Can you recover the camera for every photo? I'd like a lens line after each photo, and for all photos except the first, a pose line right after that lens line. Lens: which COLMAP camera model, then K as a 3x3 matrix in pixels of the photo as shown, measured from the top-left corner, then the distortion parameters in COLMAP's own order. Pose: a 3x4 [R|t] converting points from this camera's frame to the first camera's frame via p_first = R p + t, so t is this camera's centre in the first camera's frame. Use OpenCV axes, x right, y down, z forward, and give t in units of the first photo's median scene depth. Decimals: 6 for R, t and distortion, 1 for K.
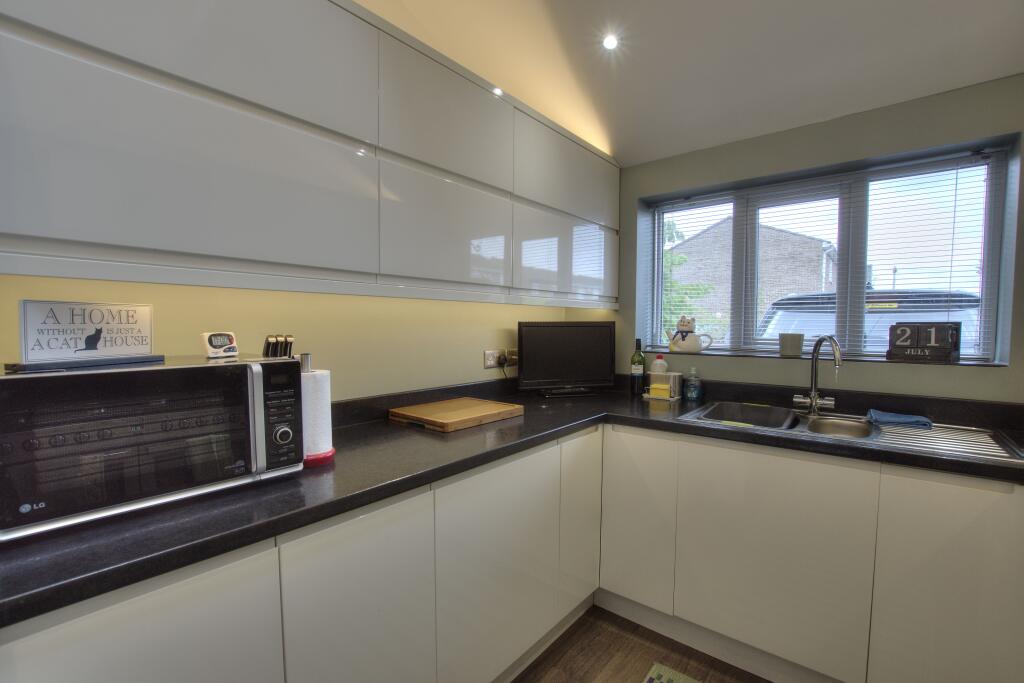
lens RADIAL K [[452.6, 0, 507.5], [0, 452.6, 350.9], [0, 0, 1]] dist [-0.032647, 0.004662]
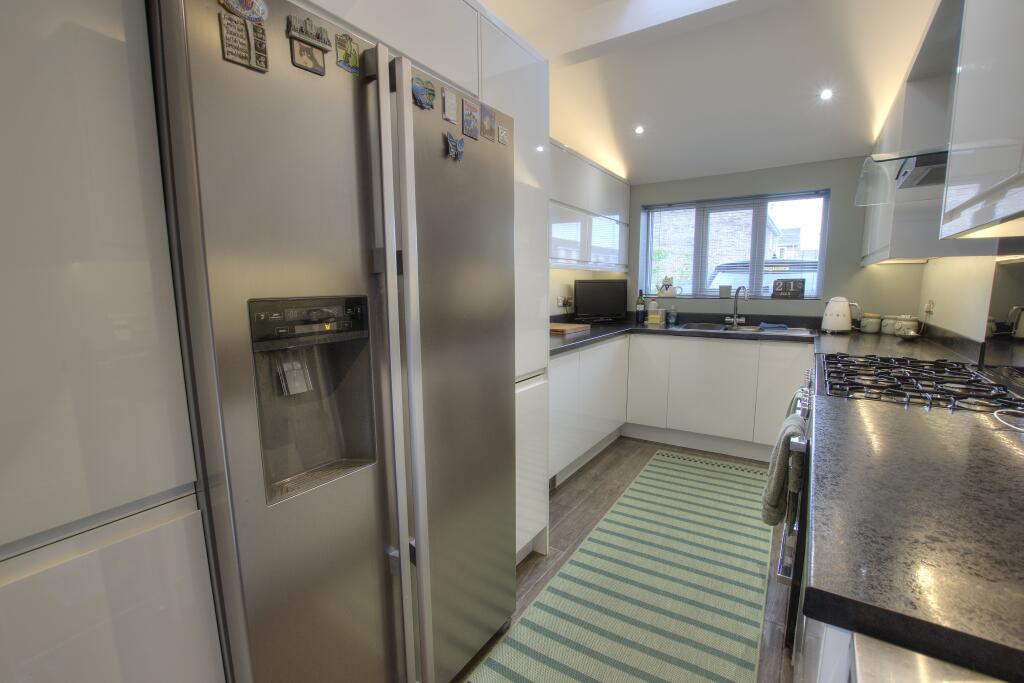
lens RADIAL K [[452.6, 0, 507.1], [0, 452.6, 350.3], [0, 0, 1]] dist [-0.032647, 0.004662]
pose [[0.994108, -0.024603, 0.105565, -0.481290], [0.015310, 0.996007, 0.087955, 0.053240], [-0.107308, -0.085821, 0.990515, -0.791245]]
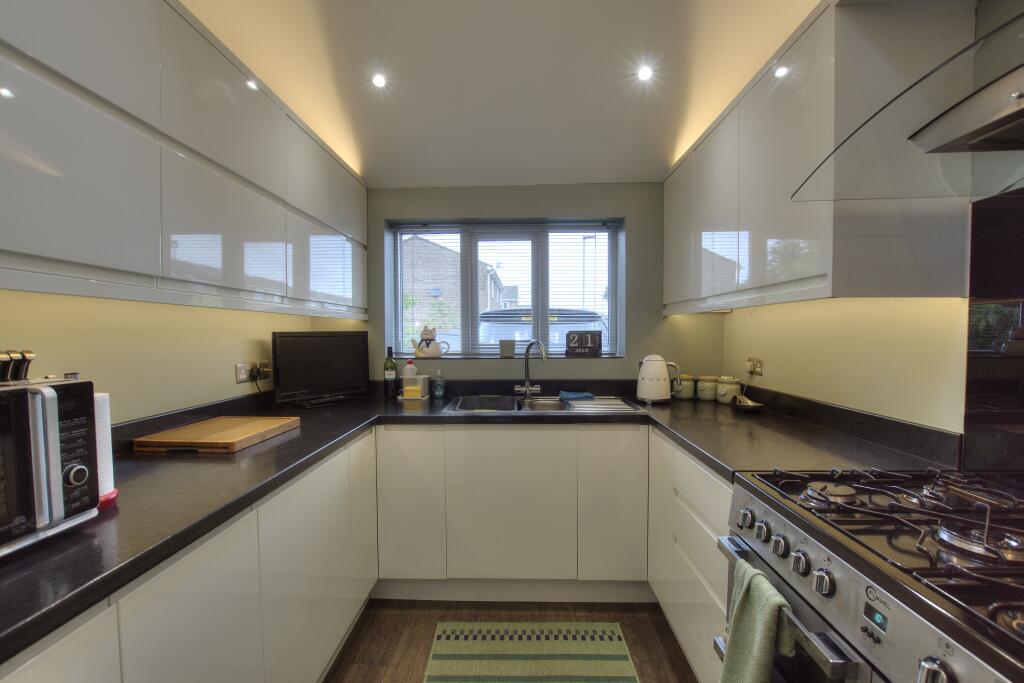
lens RADIAL K [[452.6, 0, 509.1], [0, 452.6, 350.5], [0, 0, 1]] dist [-0.032647, 0.004662]
pose [[0.783133, -0.027954, 0.621225, -0.199740], [0.041182, 0.999127, -0.006956, 0.002176], [-0.620489, 0.031031, 0.783601, -0.050035]]
